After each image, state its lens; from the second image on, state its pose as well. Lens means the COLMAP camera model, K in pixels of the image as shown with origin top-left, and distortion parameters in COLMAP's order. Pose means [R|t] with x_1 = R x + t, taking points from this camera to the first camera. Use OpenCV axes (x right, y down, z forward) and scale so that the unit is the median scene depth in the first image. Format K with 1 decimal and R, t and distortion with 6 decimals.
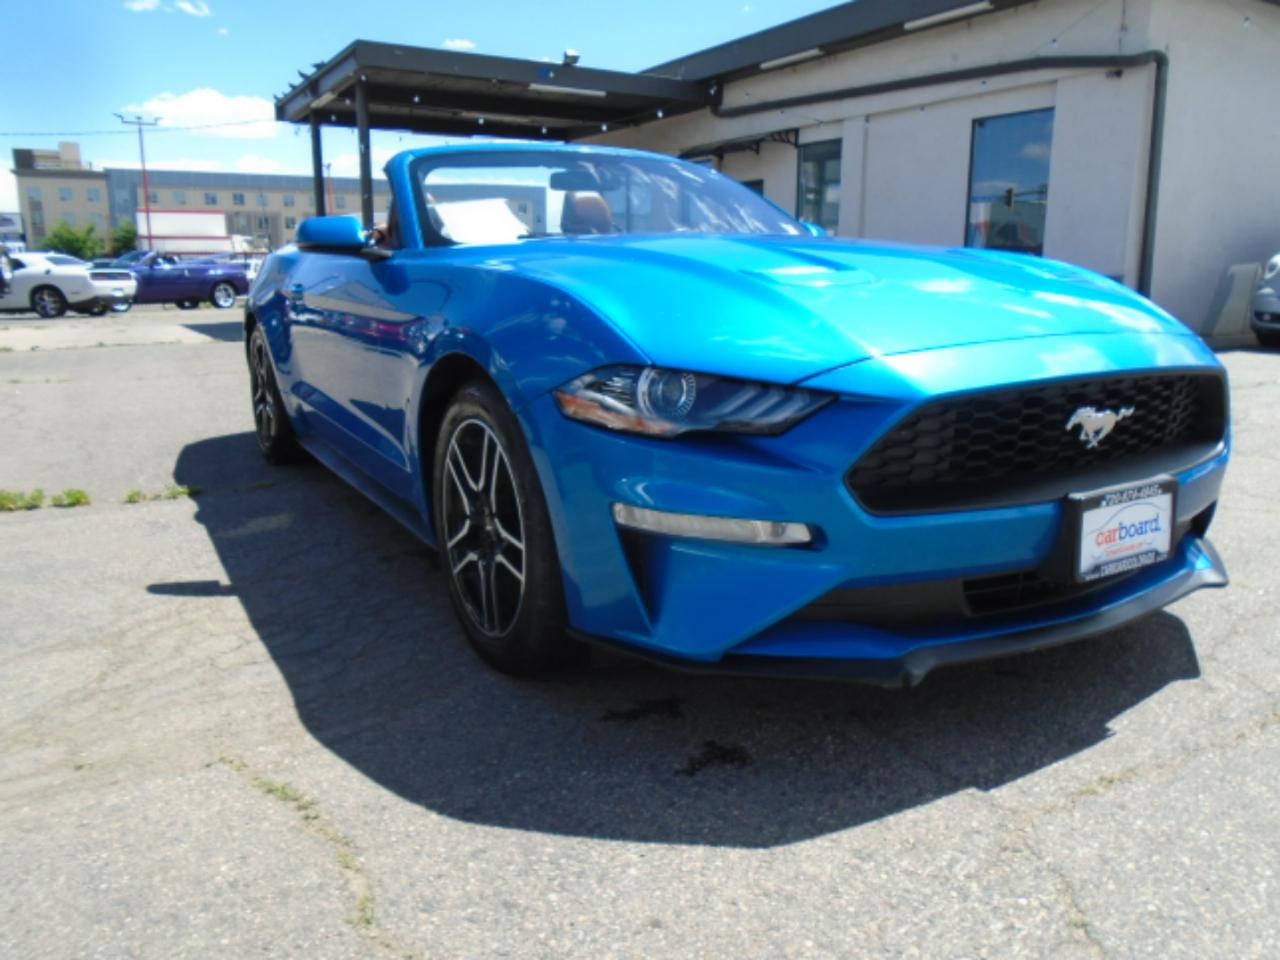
lens RADIAL K [[980.1, 0, 646.1], [0, 980.1, 480.3], [0, 0, 1]] dist [-0.030640, 0.006285]
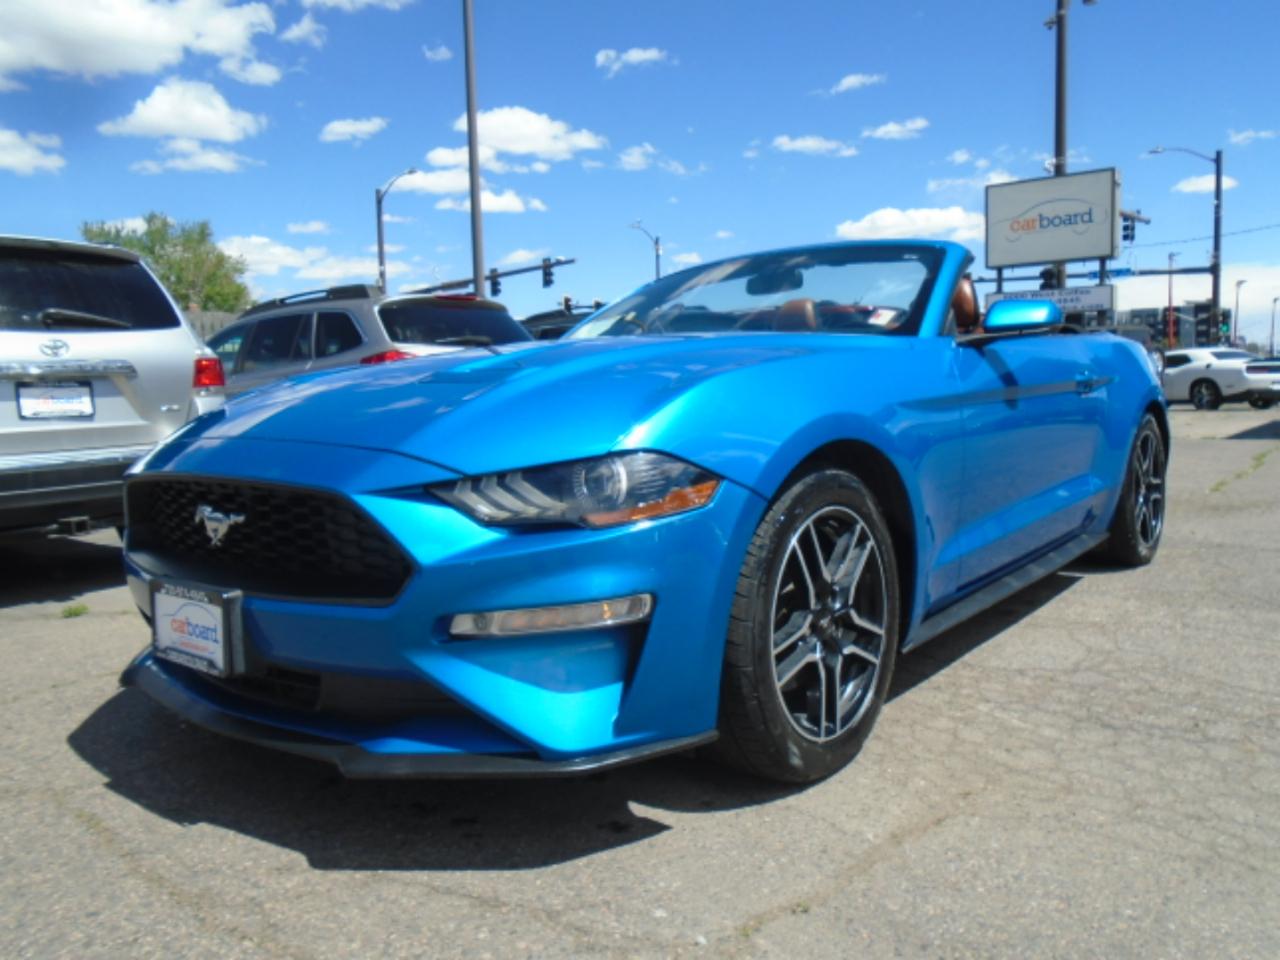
lens RADIAL K [[980.1, 0, 646.1], [0, 980.1, 480.3], [0, 0, 1]] dist [-0.030640, 0.006285]
pose [[0.331864, 0.083910, -0.939588, 1.434813], [-0.170271, 0.985004, 0.027826, -0.189986], [0.927833, 0.150750, 0.341175, 0.955015]]
